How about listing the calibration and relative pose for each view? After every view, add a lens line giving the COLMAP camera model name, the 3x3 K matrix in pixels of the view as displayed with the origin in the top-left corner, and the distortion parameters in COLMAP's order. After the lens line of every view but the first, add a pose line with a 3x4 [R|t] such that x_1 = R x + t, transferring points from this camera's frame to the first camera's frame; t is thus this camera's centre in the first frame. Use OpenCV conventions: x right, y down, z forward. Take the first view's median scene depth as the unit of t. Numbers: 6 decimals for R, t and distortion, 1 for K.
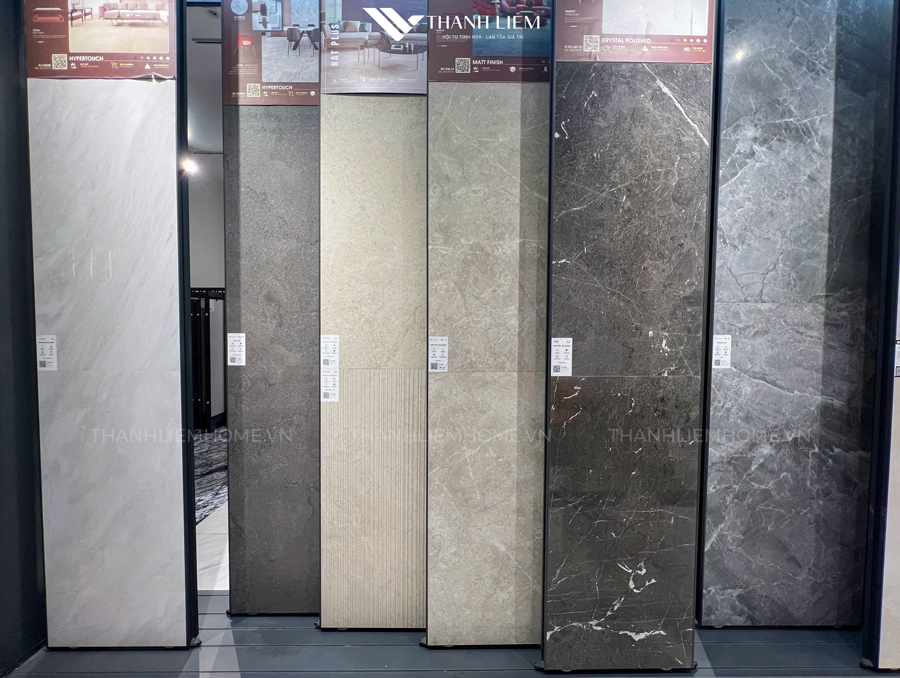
lens RADIAL K [[368.4, 0, 449.8], [0, 368.4, 336.3], [0, 0, 1]] dist [-0.001684, 0.000531]
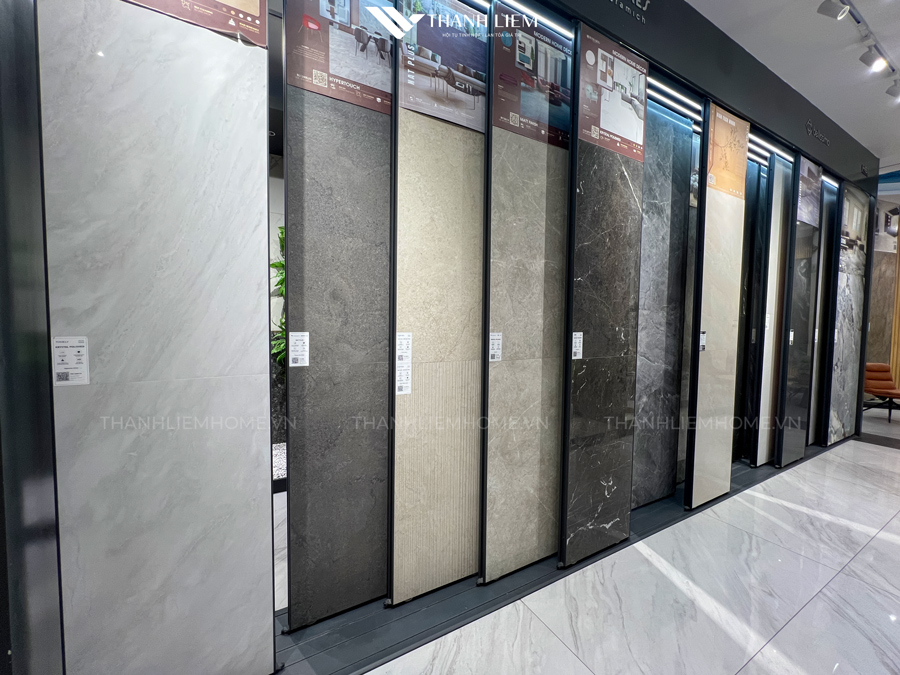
lens RADIAL K [[358.8, 0, 448.3], [0, 358.8, 342.2], [0, 0, 1]] dist [-0.001166, -0.000296]
pose [[0.876707, -0.024491, 0.480400, -0.757394], [0.016353, 0.999643, 0.021118, 0.004762], [-0.480746, -0.010659, 0.876795, 0.013281]]
